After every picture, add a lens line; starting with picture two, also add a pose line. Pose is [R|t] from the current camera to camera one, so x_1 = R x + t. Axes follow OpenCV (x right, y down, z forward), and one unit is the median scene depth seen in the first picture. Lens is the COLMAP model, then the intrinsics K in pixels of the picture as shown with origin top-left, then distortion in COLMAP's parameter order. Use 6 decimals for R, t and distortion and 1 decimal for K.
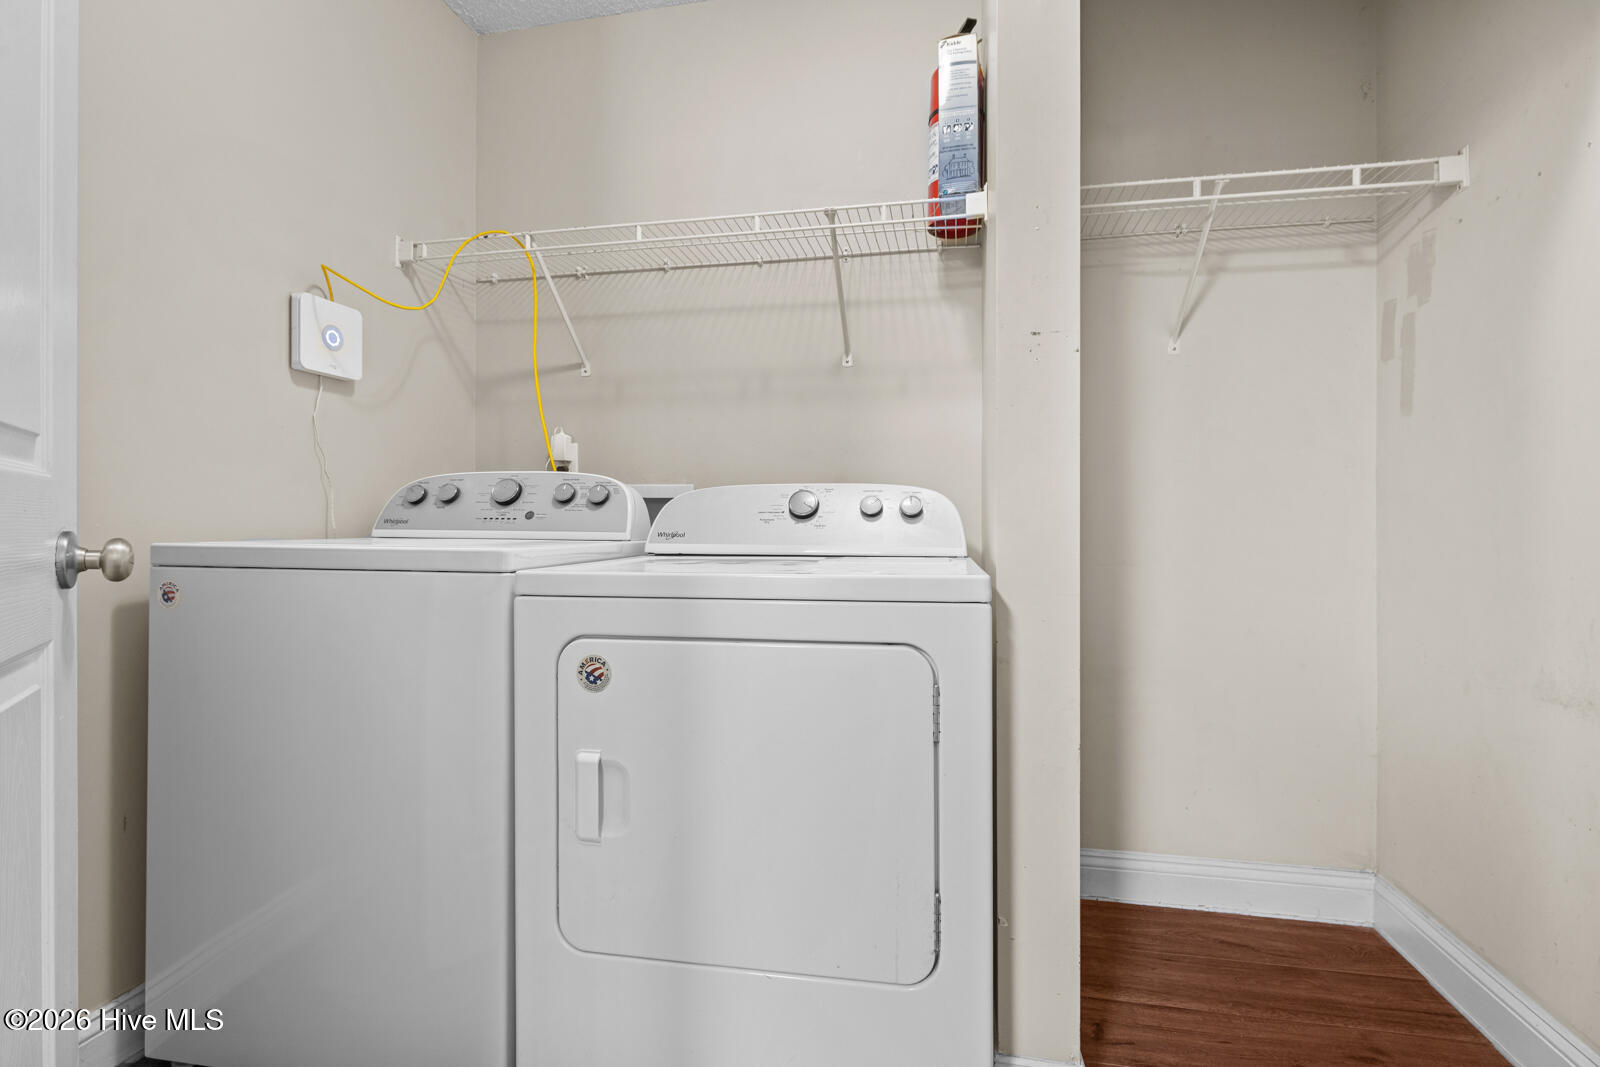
lens RADIAL K [[703.6, 0, 805.4], [0, 703.6, 531.7], [0, 0, 1]] dist [-0.004544, 0.000002]
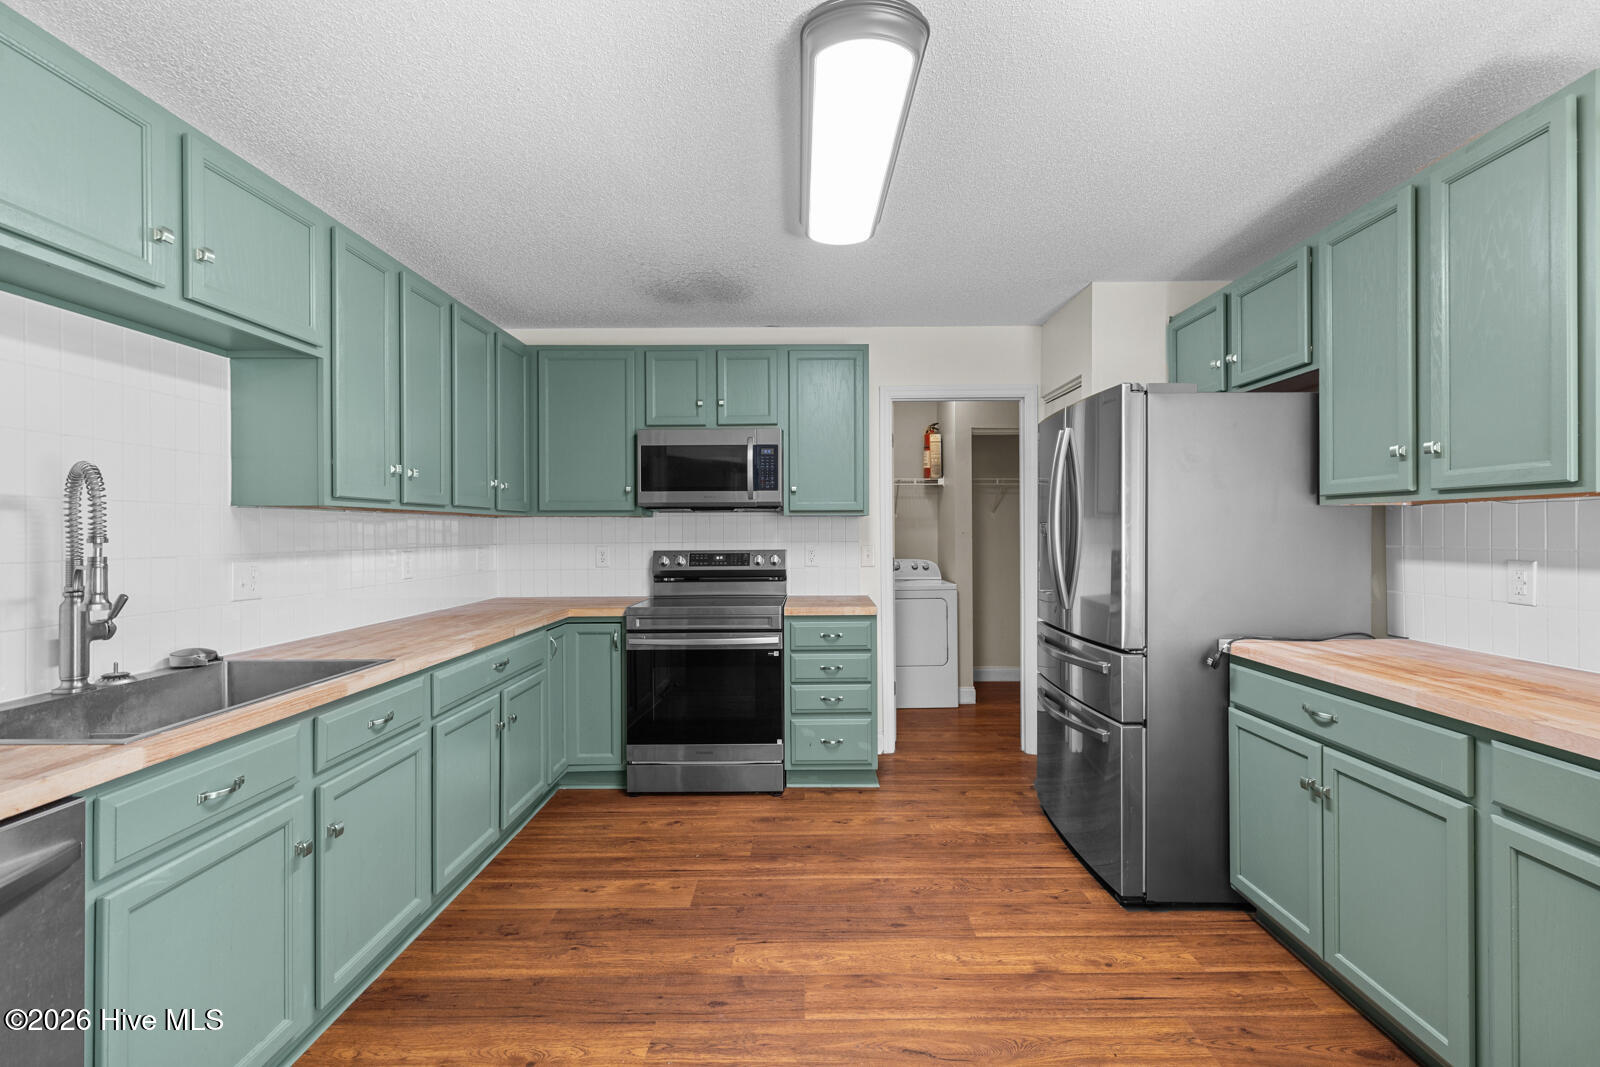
lens RADIAL K [[703.6, 0, 799.0], [0, 703.6, 532.2], [0, 0, 1]] dist [-0.004544, 0.000002]
pose [[0.983115, -0.013404, 0.182497, -1.139445], [0.015832, 0.999804, -0.011854, -0.174916], [-0.182302, 0.014543, 0.983135, -2.425965]]
